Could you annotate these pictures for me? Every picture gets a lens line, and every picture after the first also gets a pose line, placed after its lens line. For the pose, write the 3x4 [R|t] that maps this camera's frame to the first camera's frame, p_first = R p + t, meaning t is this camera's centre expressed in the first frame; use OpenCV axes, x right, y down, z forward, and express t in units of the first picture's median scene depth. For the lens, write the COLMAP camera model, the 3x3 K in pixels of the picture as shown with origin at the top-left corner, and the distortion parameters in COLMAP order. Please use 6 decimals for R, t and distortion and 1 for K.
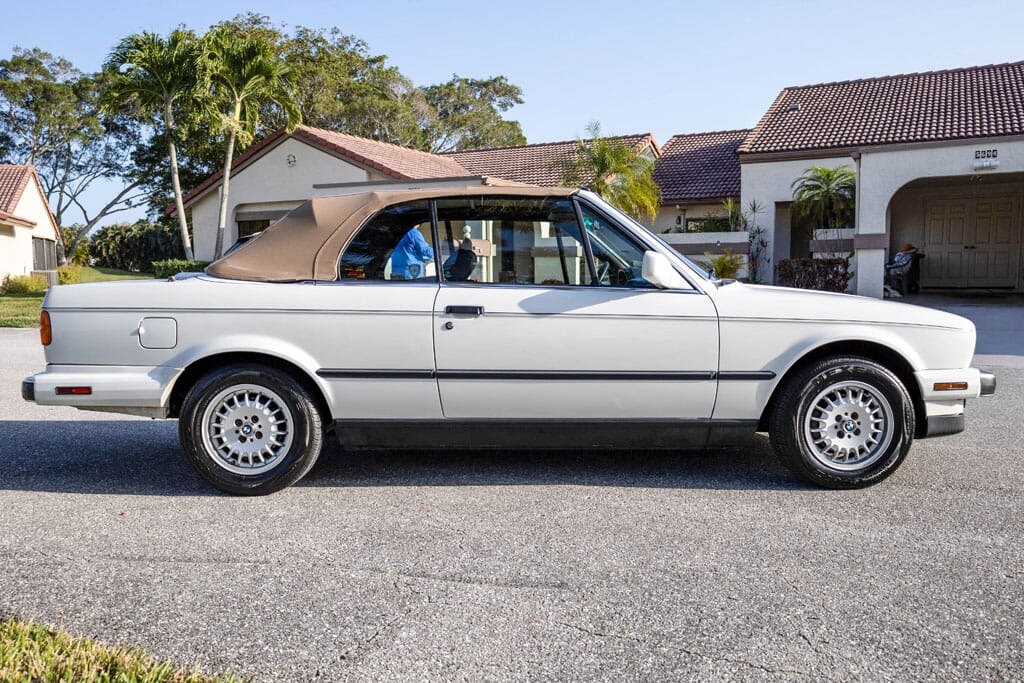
lens RADIAL K [[717.6, 0, 510.5], [0, 717.6, 340.5], [0, 0, 1]] dist [-0.001596, 0.018653]
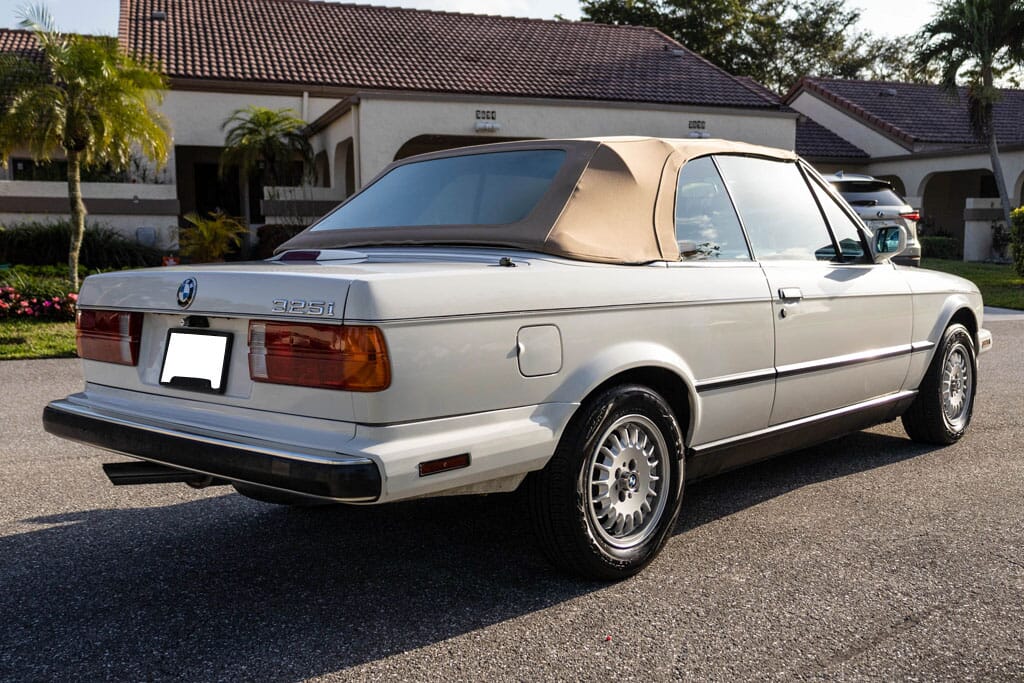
lens RADIAL K [[992.5, 0, 512.4], [0, 992.5, 345.6], [0, 0, 1]] dist [0.001373, 0.000000]
pose [[0.691814, -0.074305, 0.718243, -0.349983], [0.066088, 0.997032, 0.039491, -0.015599], [-0.719045, 0.020147, 0.694671, 0.131806]]
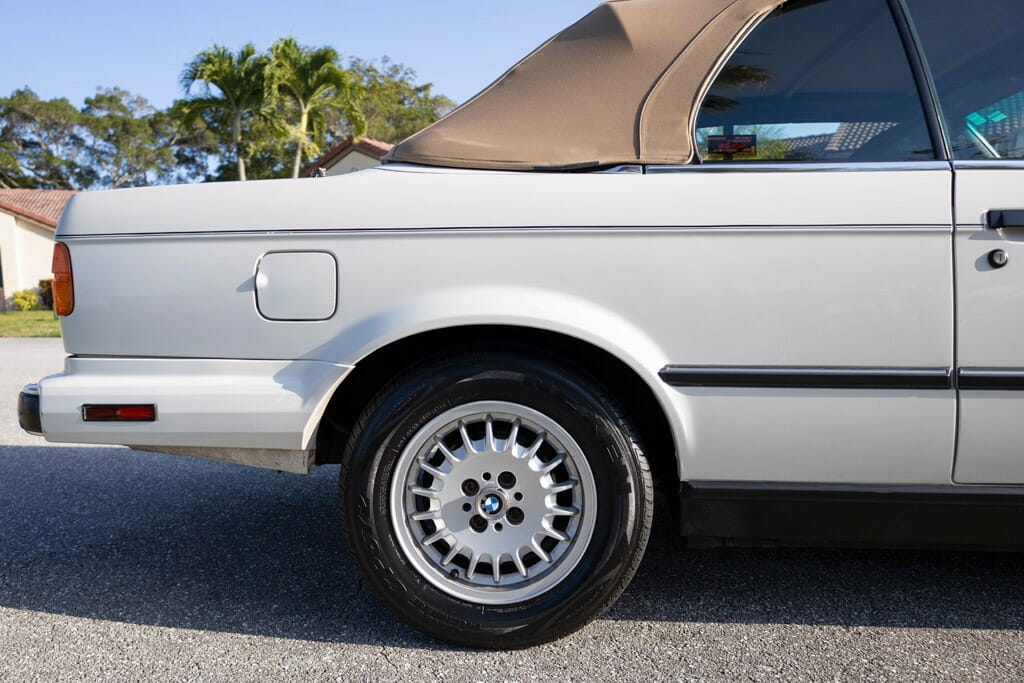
lens RADIAL K [[717.6, 0, 506.3], [0, 717.6, 363.6], [0, 0, 1]] dist [-0.001596, 0.018653]
pose [[0.996385, 0.000654, -0.084949, -0.100393], [0.000419, 0.999920, 0.012622, 0.010164], [0.084950, -0.012612, 0.996305, 0.176045]]
